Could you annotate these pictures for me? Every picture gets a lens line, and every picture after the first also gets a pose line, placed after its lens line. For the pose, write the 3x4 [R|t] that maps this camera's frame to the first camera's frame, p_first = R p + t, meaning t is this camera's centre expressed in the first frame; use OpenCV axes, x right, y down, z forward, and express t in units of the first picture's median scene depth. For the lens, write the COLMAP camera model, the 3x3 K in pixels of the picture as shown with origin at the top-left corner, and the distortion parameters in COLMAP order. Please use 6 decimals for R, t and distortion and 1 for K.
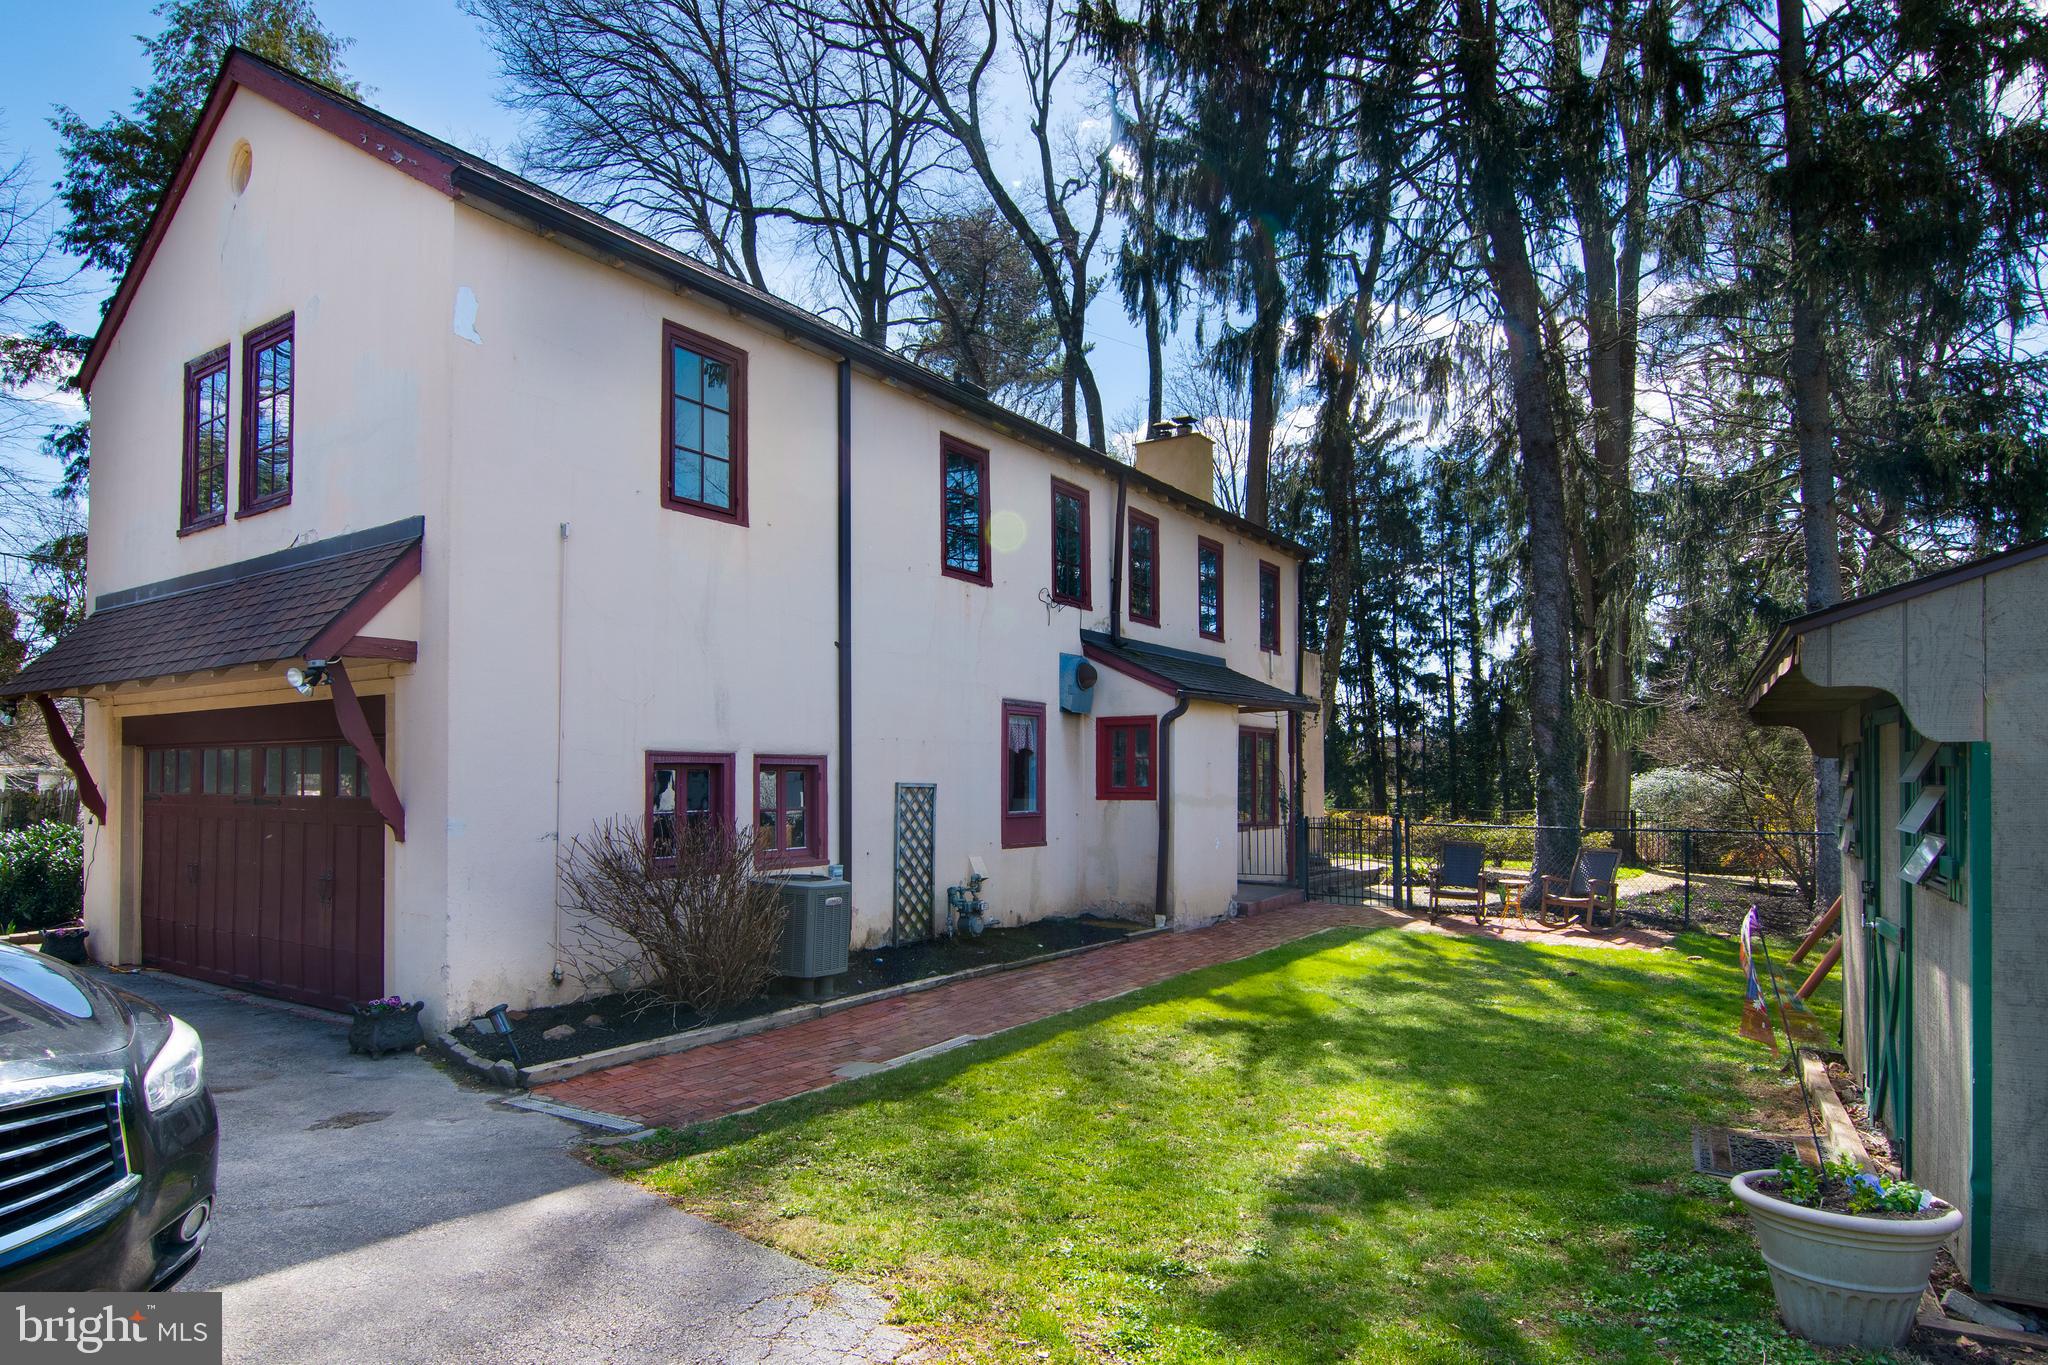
lens RADIAL K [[1173.6, 0, 1022.5], [0, 1173.6, 775.9], [0, 0, 1]] dist [0.000686, 0.000017]
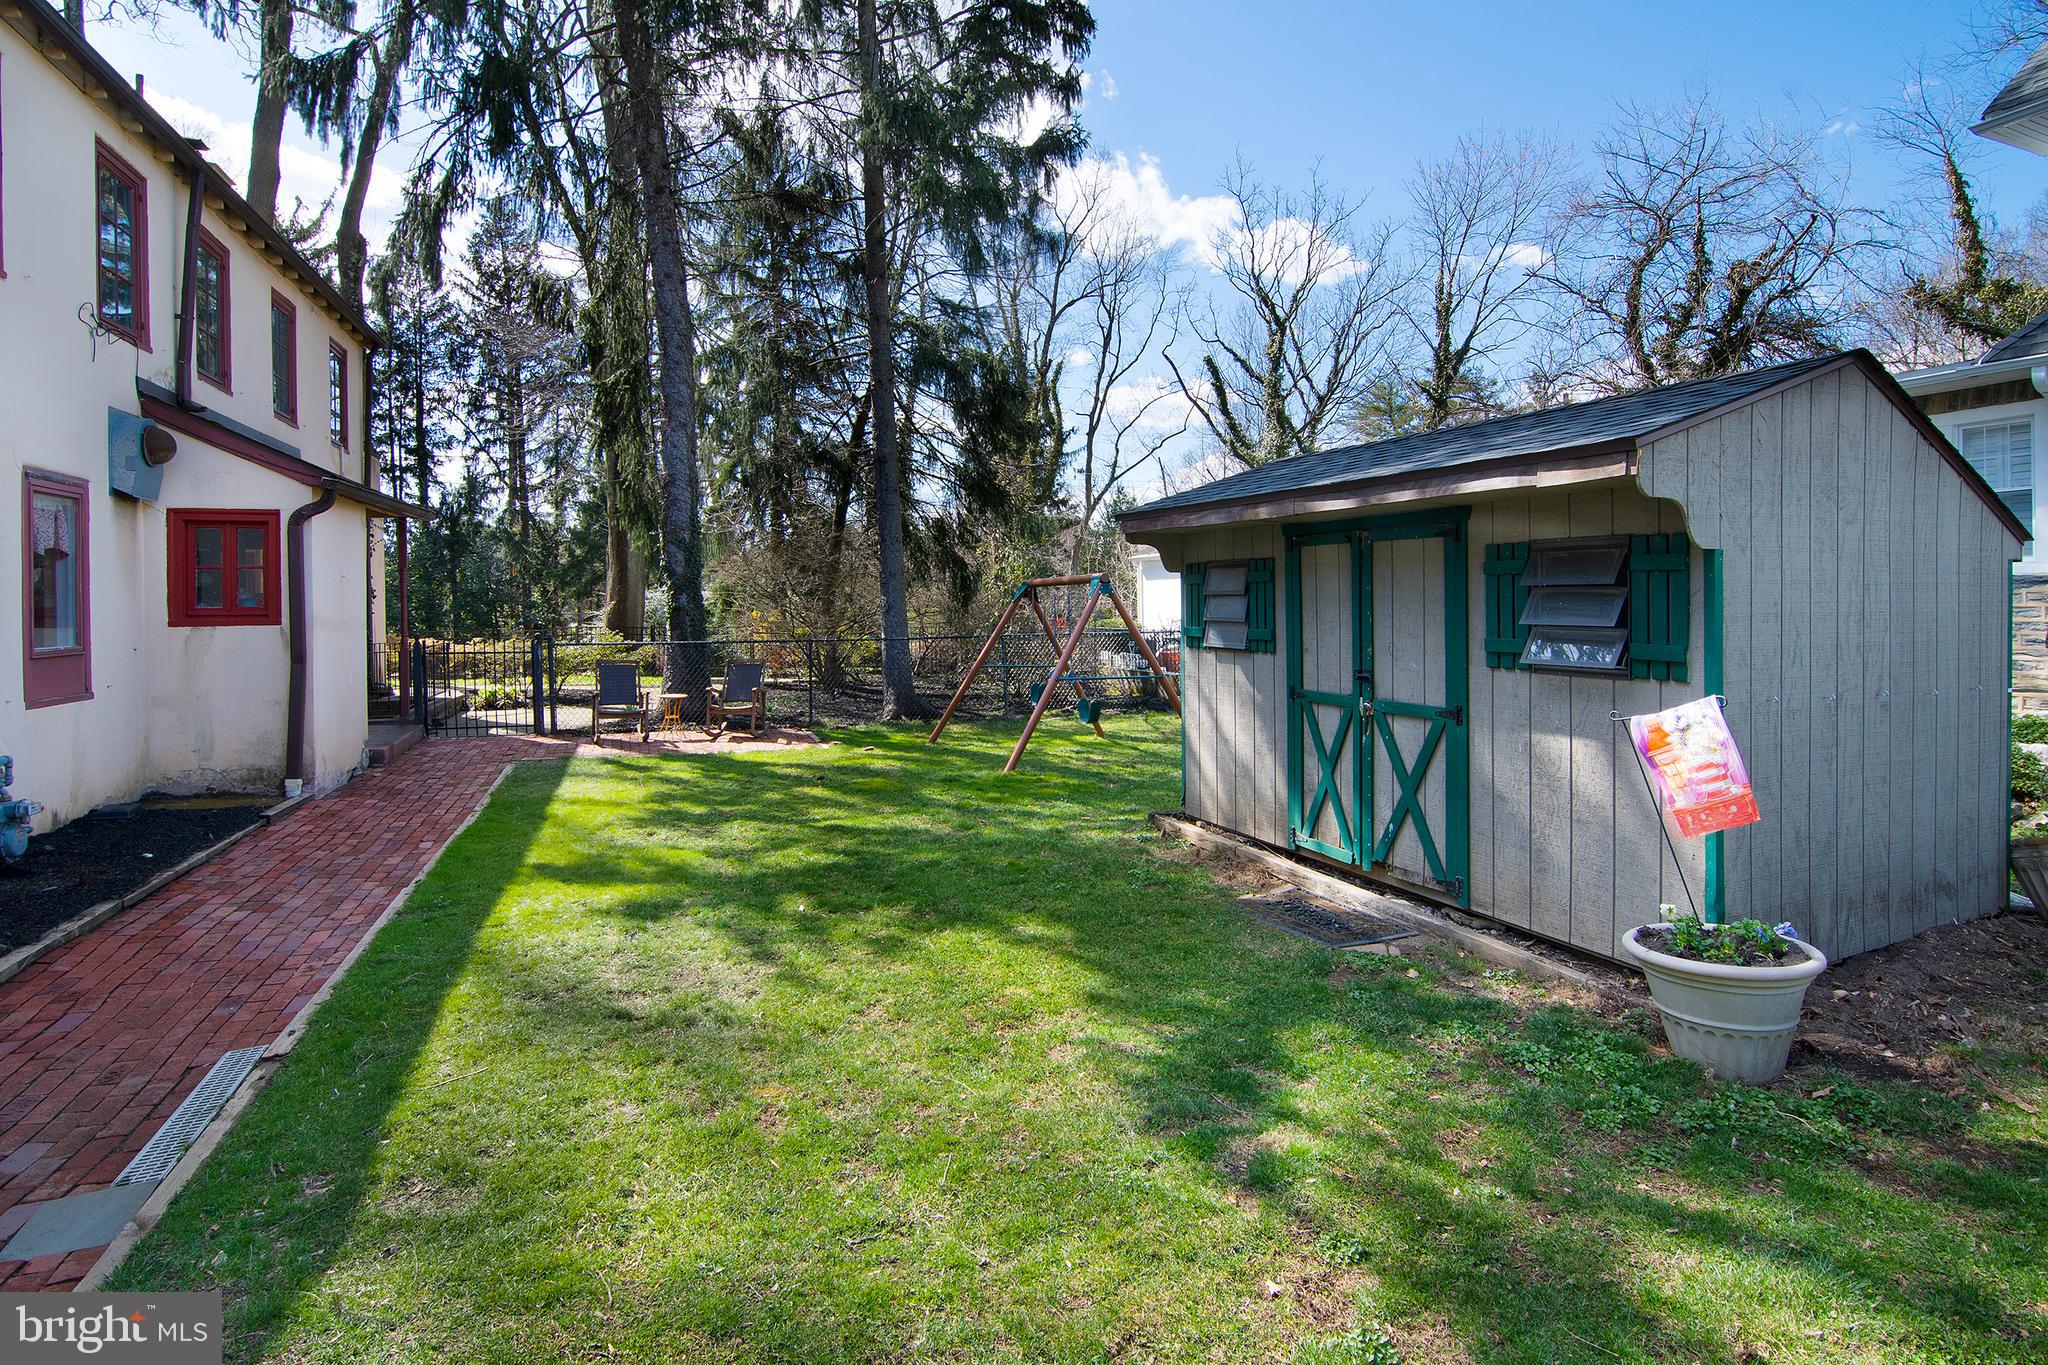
lens RADIAL K [[1005.2, 0, 1019.8], [0, 1005.2, 601.8], [0, 0, 1]] dist [-0.006373, -0.001208]
pose [[0.590208, -0.005472, 0.807233, -0.119308], [0.003213, 0.999985, 0.004429, 0.004701], [-0.807245, -0.000020, 0.590216, 0.246864]]
